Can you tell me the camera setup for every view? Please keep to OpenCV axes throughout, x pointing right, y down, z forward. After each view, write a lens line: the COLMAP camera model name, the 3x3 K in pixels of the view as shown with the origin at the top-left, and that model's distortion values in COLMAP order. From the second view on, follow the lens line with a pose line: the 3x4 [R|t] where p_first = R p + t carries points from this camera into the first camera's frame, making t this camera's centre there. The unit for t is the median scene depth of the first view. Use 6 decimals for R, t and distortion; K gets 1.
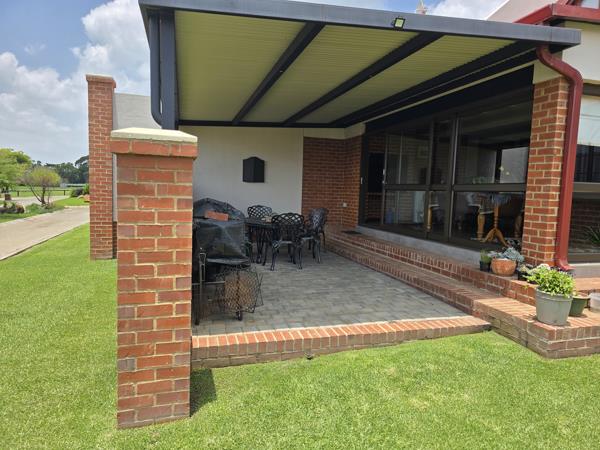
lens RADIAL K [[400.3, 0, 300.0], [0, 400.3, 225.0], [0, 0, 1]] dist [0.026620, -0.004632]
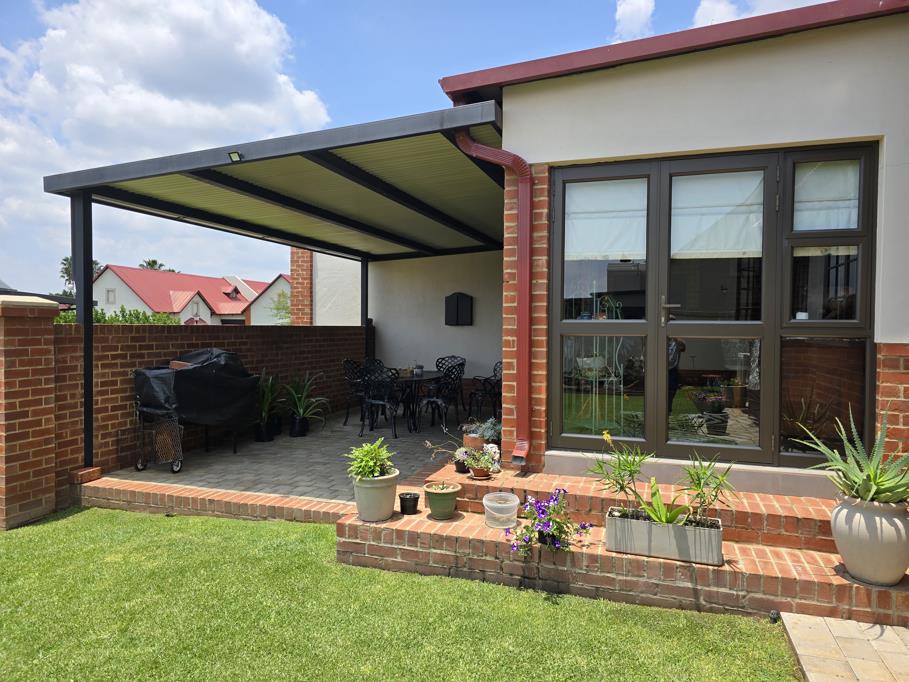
lens RADIAL K [[606.5, 0, 454.5], [0, 606.5, 341.0], [0, 0, 1]] dist [0.026620, -0.004632]
pose [[0.817788, -0.011722, -0.575400, 1.262582], [-0.030475, 0.997508, -0.063635, -0.010439], [0.574712, 0.069575, 0.815393, 0.154223]]
